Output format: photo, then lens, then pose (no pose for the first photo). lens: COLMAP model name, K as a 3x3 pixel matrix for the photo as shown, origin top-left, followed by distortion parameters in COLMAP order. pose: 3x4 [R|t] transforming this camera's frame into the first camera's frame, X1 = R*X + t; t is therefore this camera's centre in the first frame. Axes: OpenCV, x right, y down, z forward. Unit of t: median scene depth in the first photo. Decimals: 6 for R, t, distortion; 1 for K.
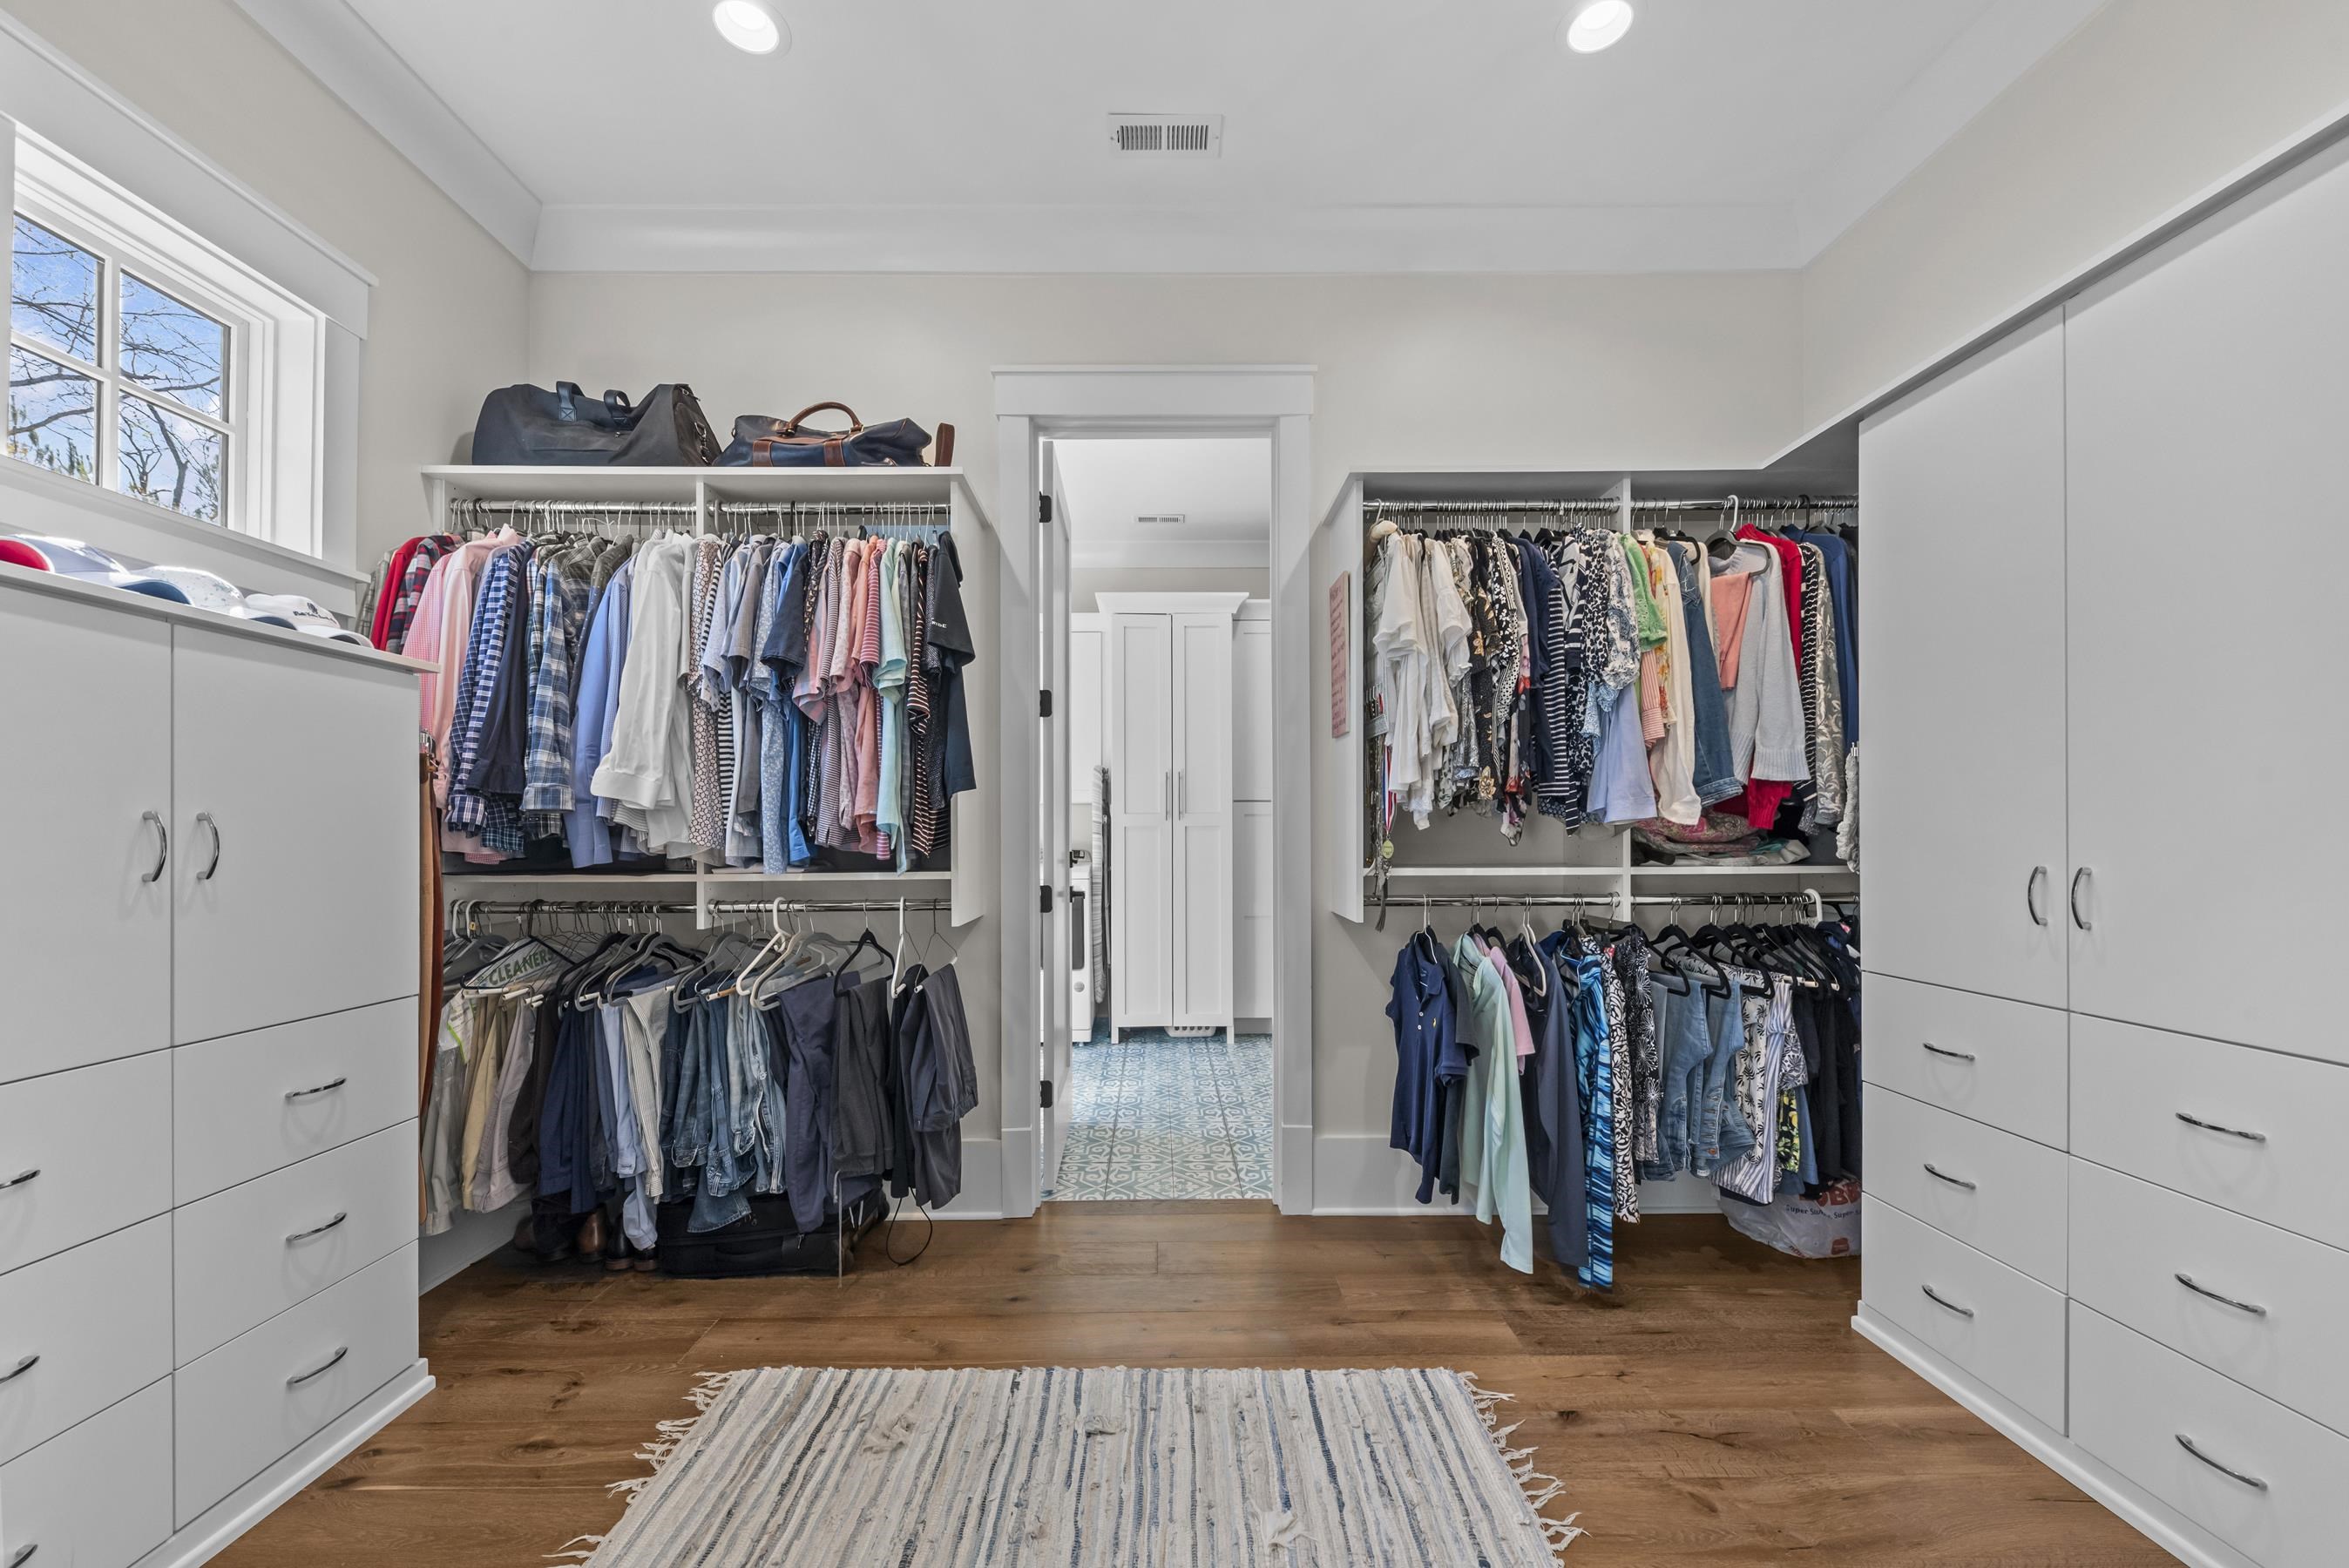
lens RADIAL K [[894.7, 0, 1161.3], [0, 894.7, 822.1], [0, 0, 1]] dist [0.004007, -0.001030]
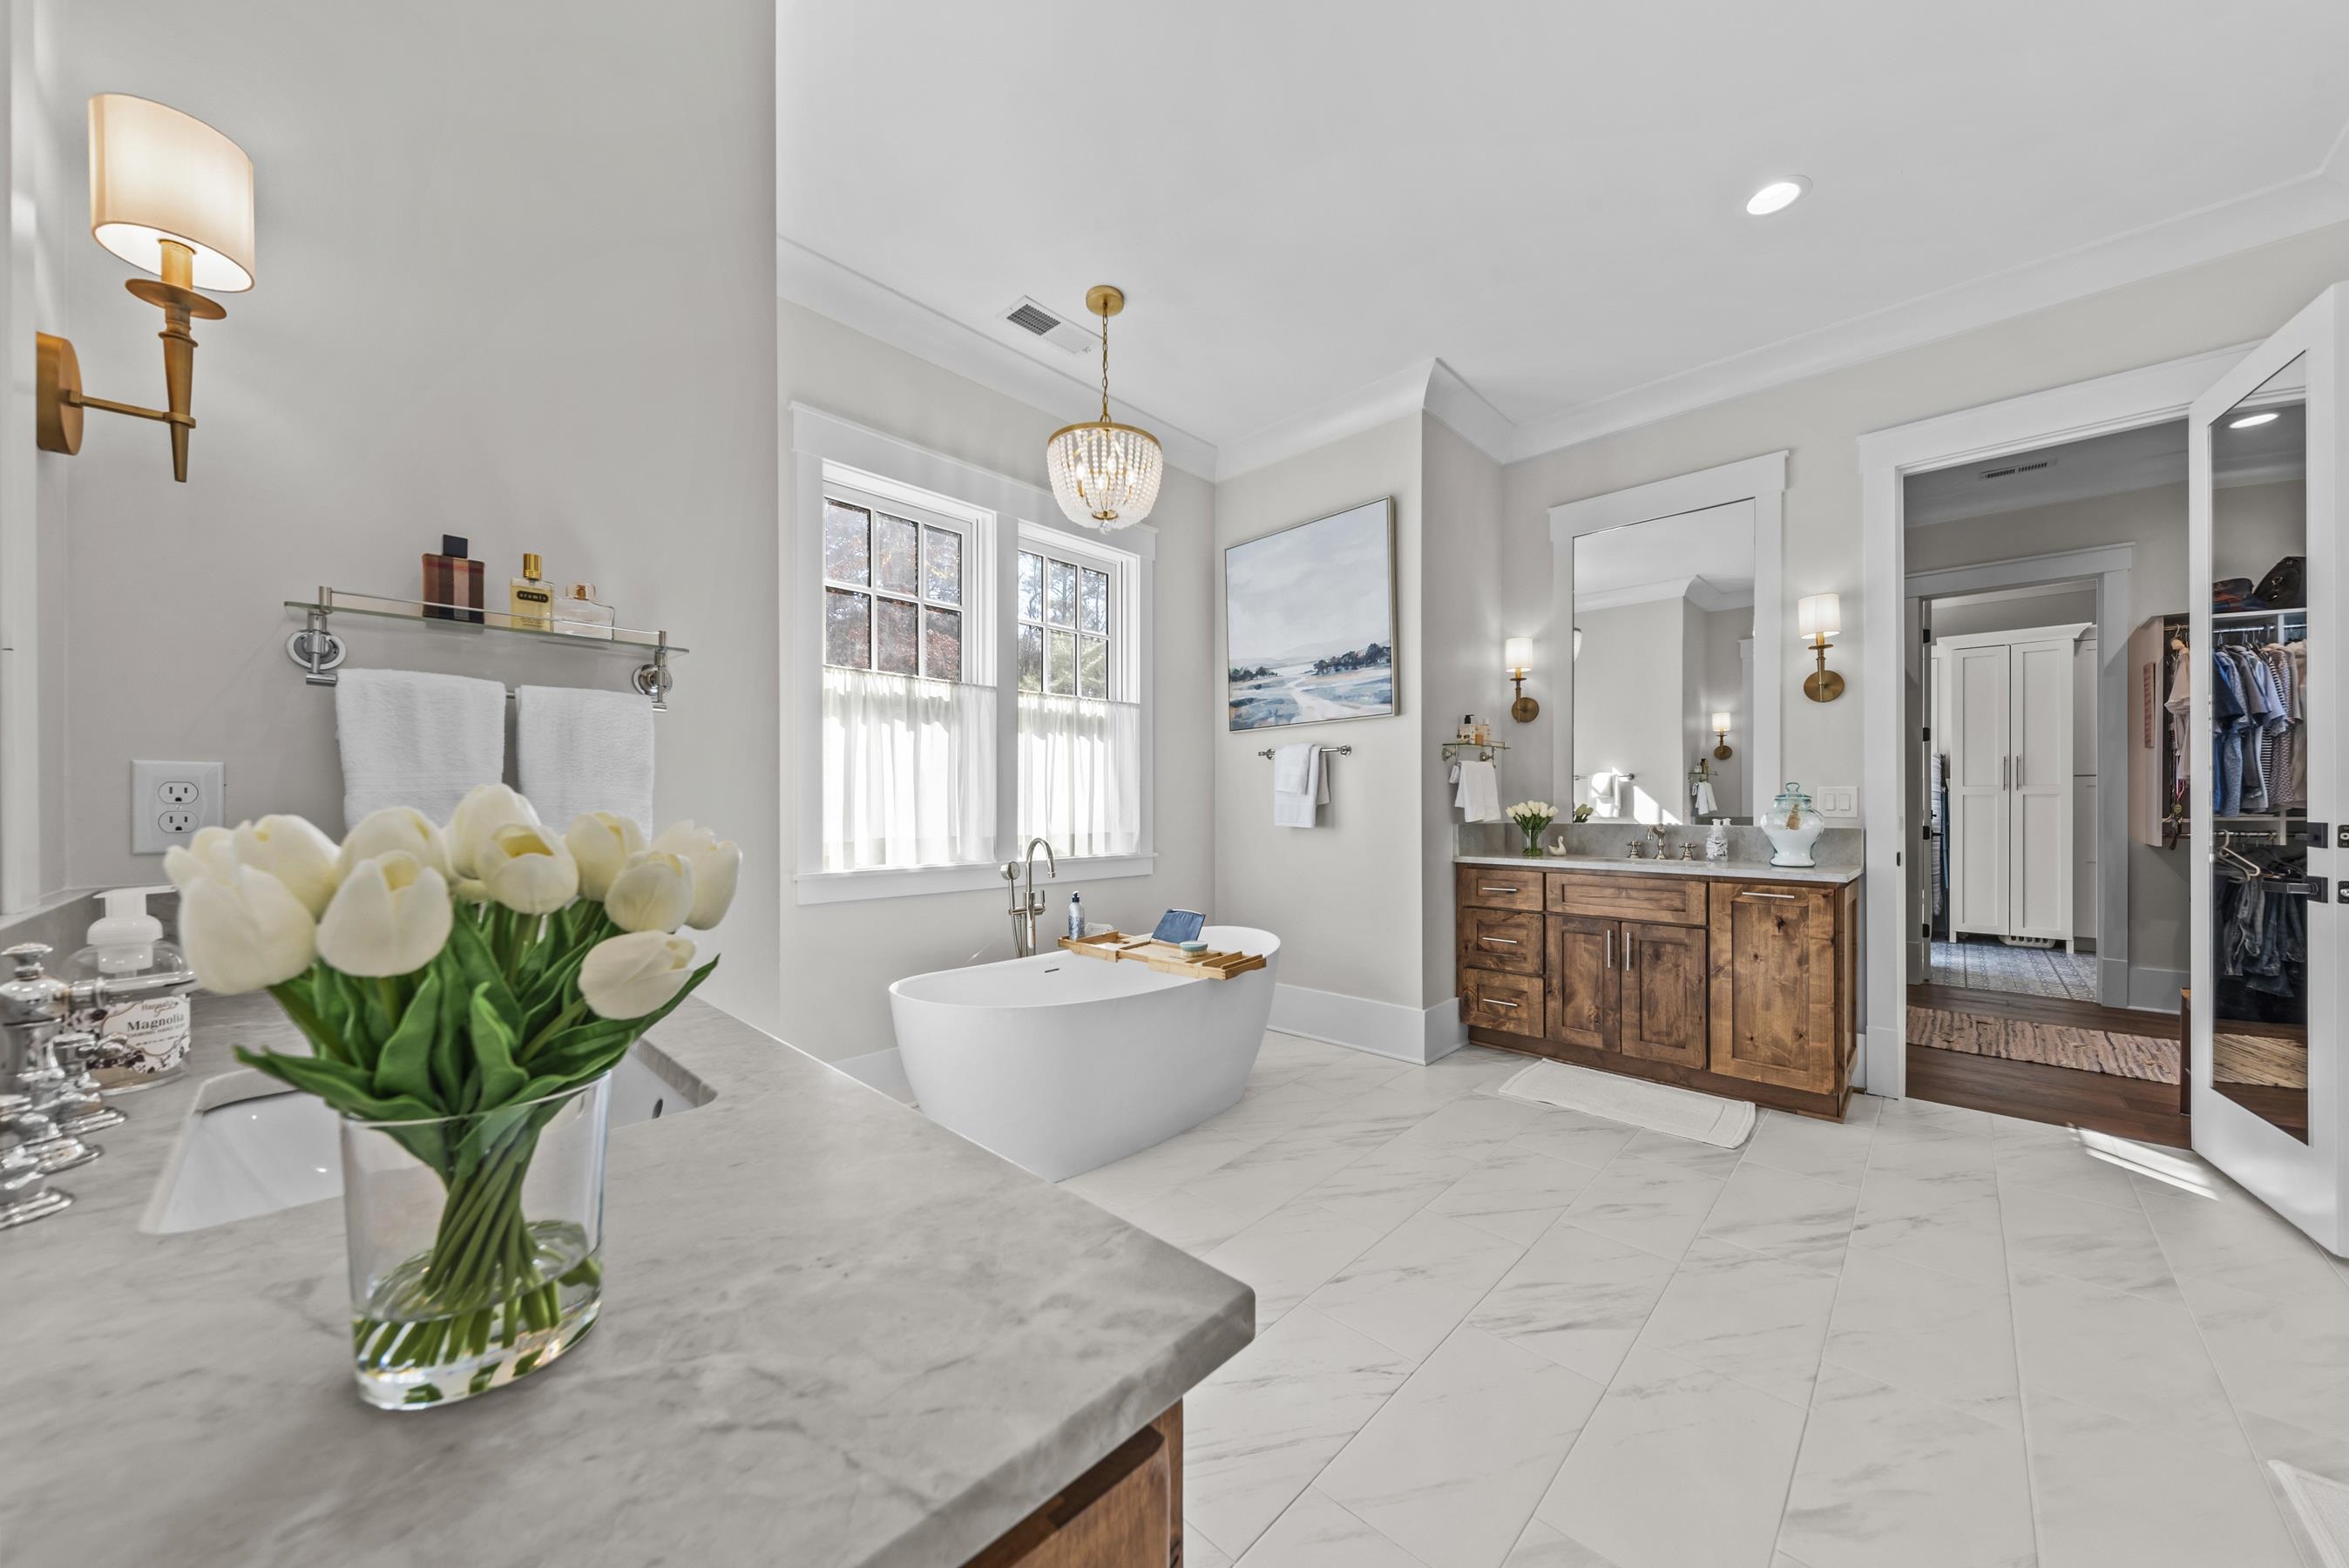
lens RADIAL K [[811.2, 0, 1174.2], [0, 811.2, 799.9], [0, 0, 1]] dist [0.001759, -0.000360]
pose [[0.715468, 0.004529, -0.698631, -0.037217], [0.005939, 0.999903, 0.012565, -0.011188], [0.698620, -0.013139, 0.715372, -0.882305]]
